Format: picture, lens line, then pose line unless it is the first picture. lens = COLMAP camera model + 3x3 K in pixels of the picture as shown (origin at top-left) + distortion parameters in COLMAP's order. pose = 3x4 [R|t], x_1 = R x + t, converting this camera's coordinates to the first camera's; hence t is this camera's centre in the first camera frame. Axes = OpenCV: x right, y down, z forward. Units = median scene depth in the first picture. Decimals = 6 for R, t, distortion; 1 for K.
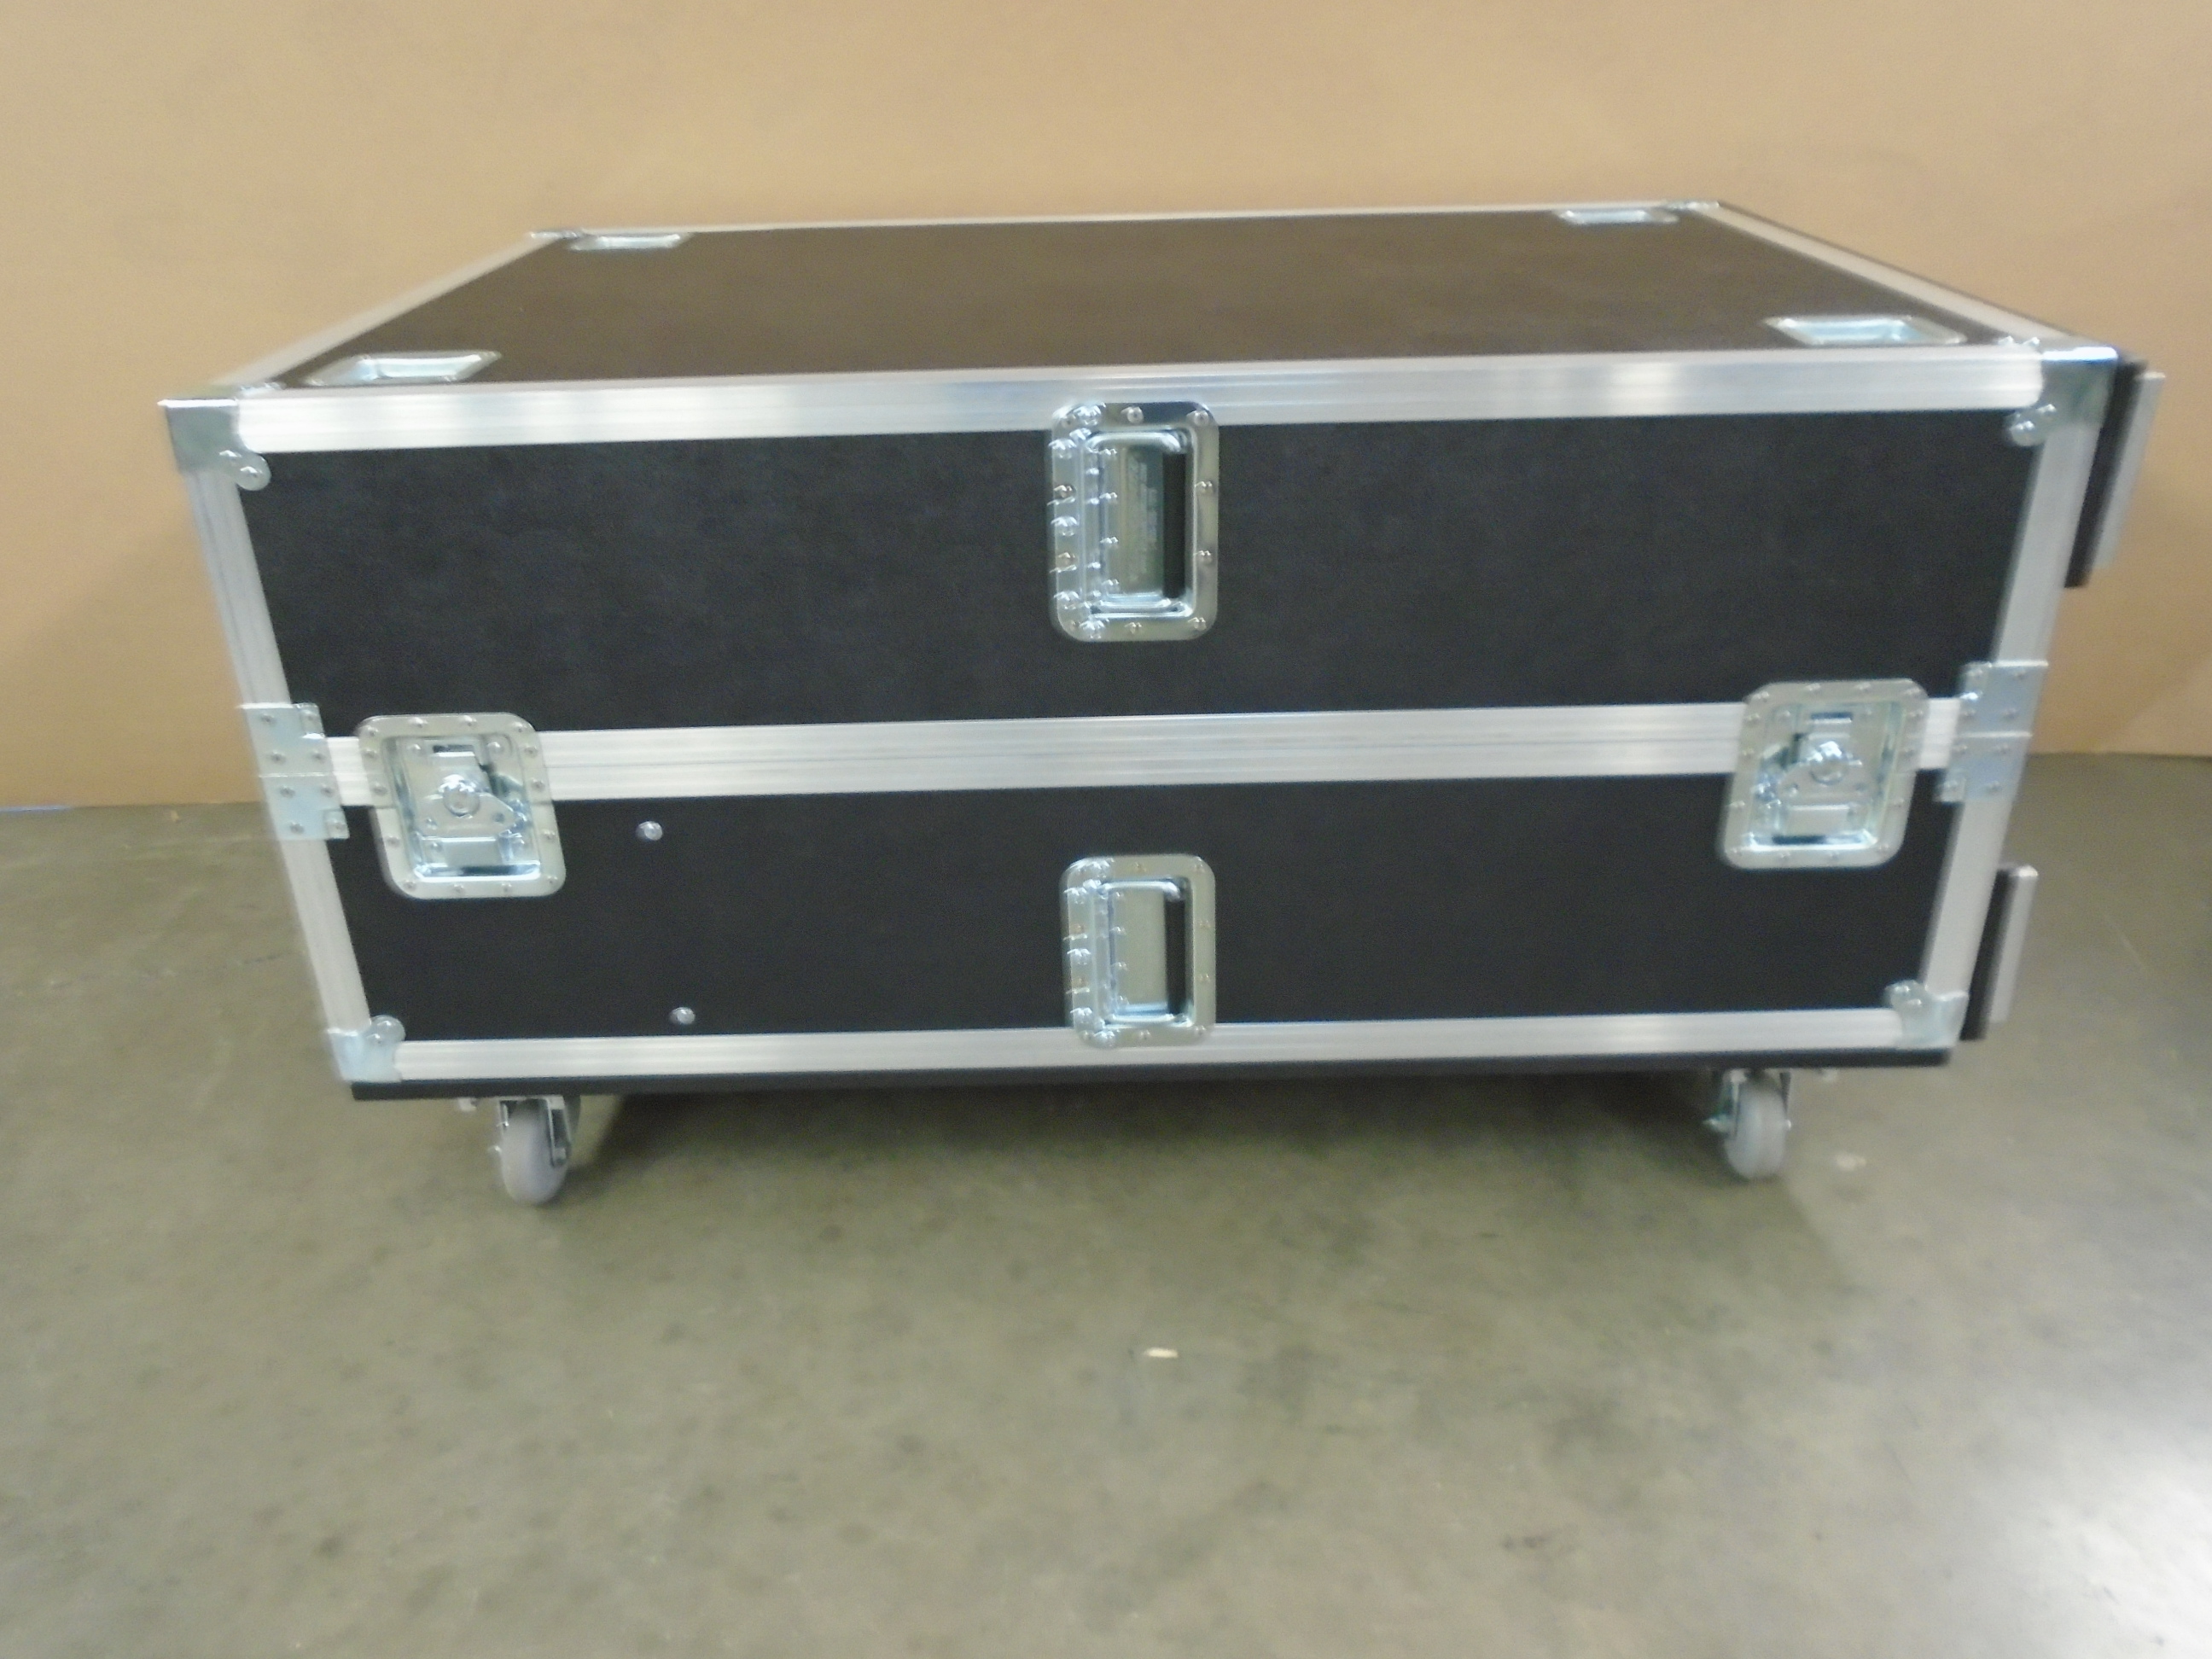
lens RADIAL K [[1711.4, 0, 1106.0], [0, 1711.4, 829.5], [0, 0, 1]] dist [-0.010194, -0.000912]
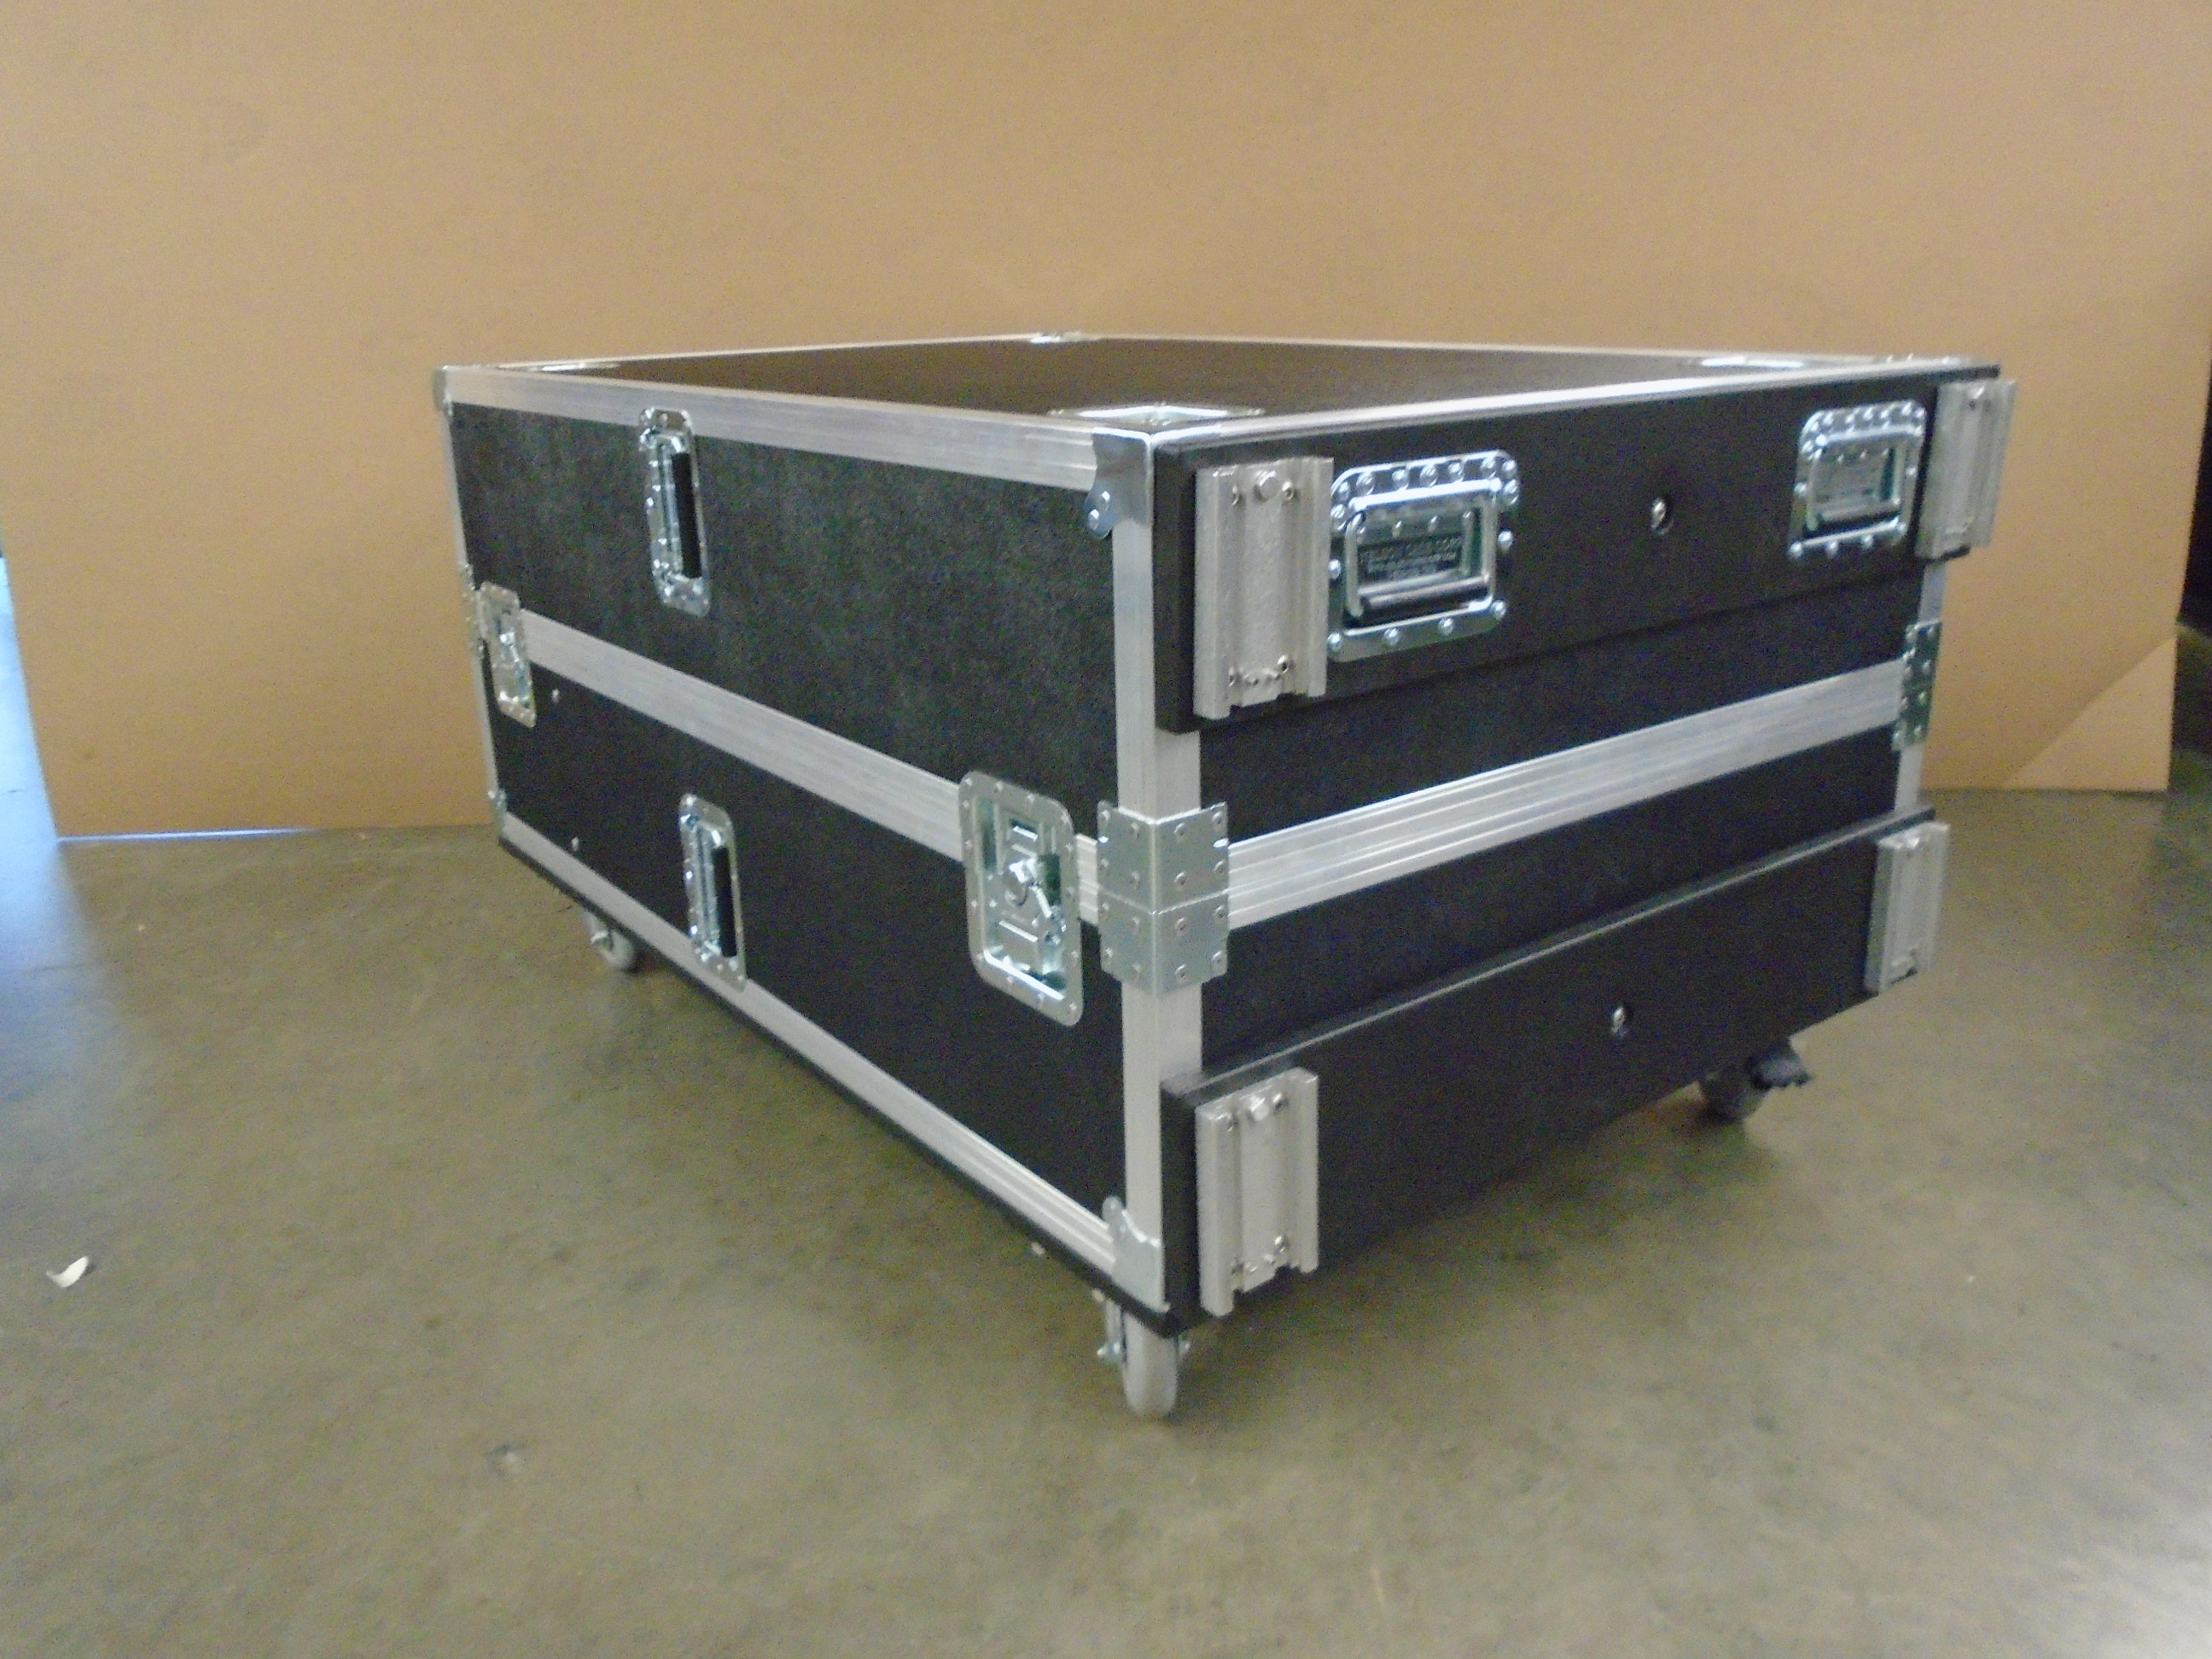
lens RADIAL K [[1711.4, 0, 1106.0], [0, 1711.4, 829.5], [0, 0, 1]] dist [-0.010194, -0.000912]
pose [[0.597743, 0.259691, -0.758461, 1.117659], [-0.348125, 0.936308, 0.046227, -0.120876], [0.722158, 0.236407, 0.650076, 0.449731]]
